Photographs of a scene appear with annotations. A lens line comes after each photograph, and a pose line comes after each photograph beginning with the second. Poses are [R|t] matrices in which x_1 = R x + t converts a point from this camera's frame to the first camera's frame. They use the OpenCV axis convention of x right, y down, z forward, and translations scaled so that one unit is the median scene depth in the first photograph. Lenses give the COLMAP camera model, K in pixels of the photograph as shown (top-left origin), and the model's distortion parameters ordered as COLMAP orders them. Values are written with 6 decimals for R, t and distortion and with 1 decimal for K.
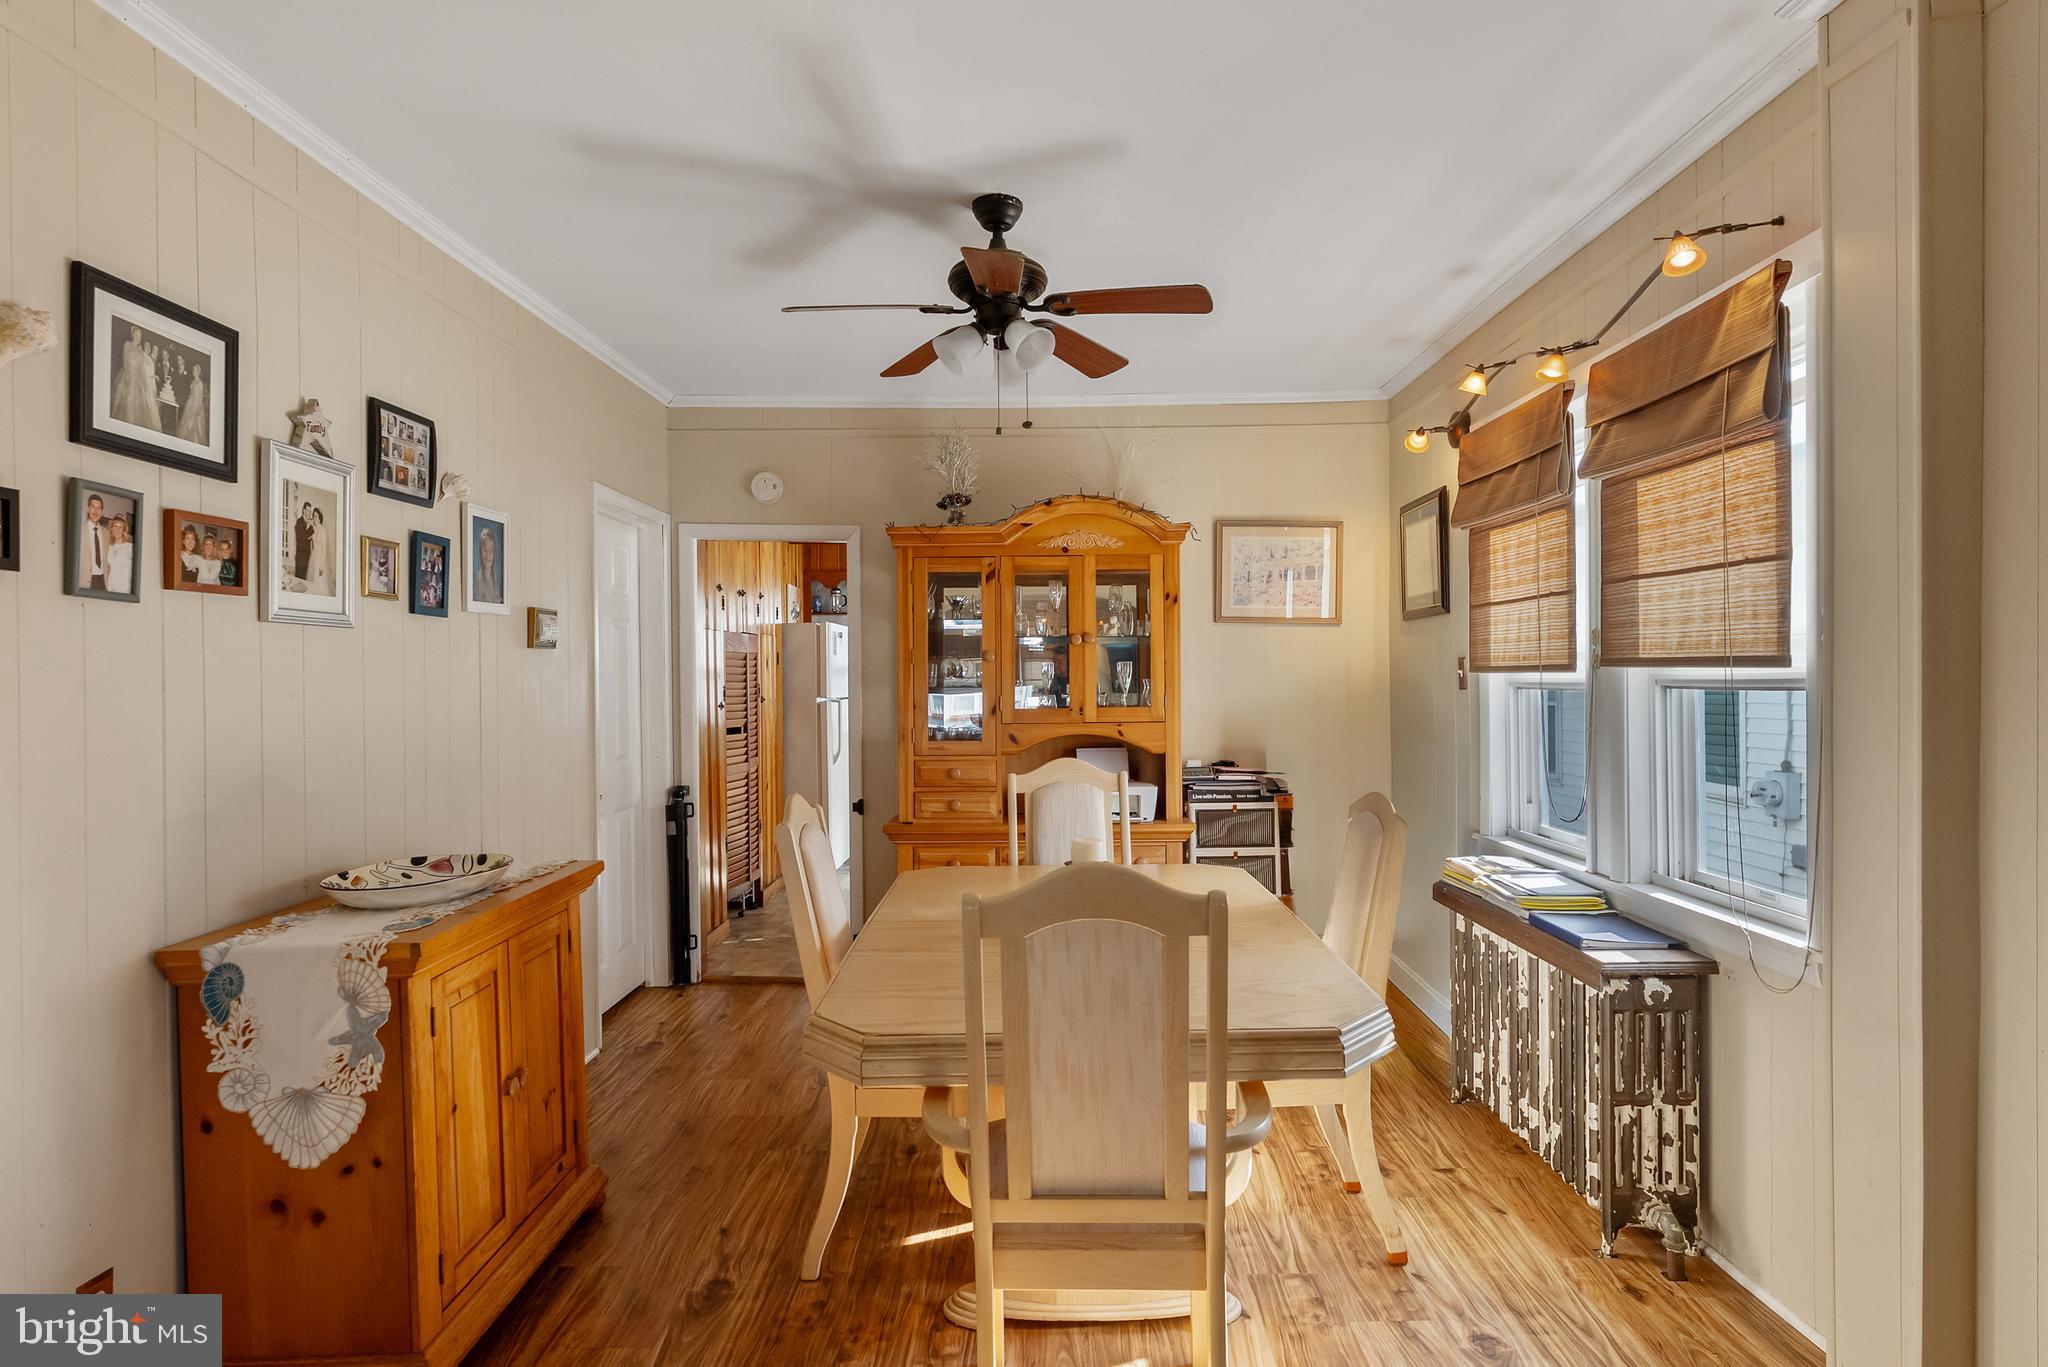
lens RADIAL K [[1107.4, 0, 1021.6], [0, 1107.4, 680.6], [0, 0, 1]] dist [0.000500, -0.000092]
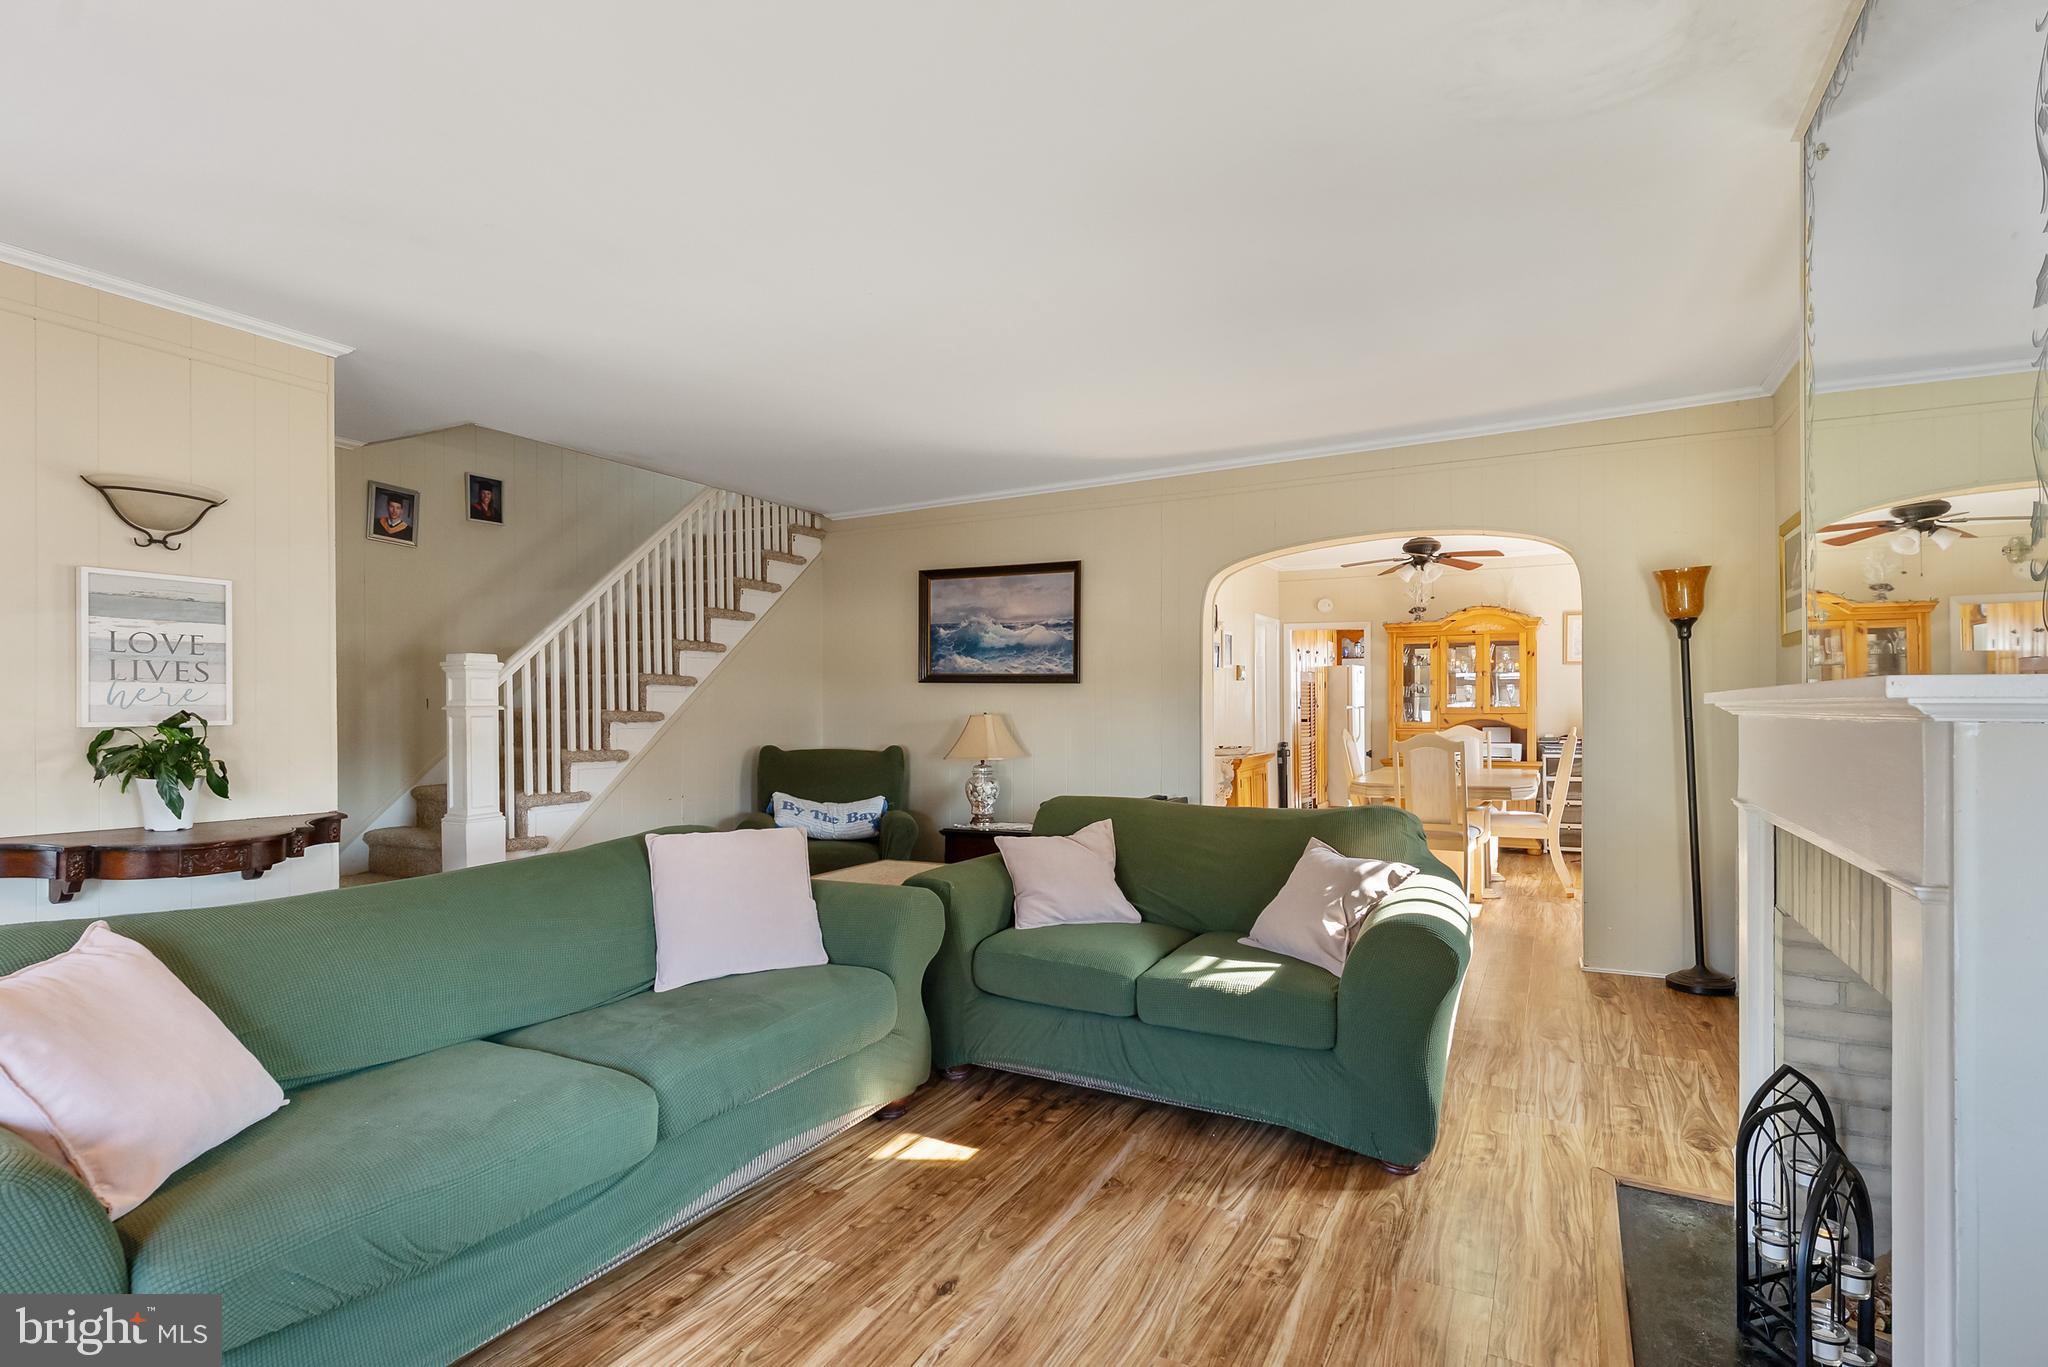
lens RADIAL K [[917.8, 0, 1008.9], [0, 917.8, 703.6], [0, 0, 1]] dist [0.001760, -0.000996]
pose [[0.864307, 0.004470, -0.502945, 0.148167], [-0.006124, 0.999980, -0.001638, 0.025744], [0.502927, 0.004496, 0.864317, -0.917688]]
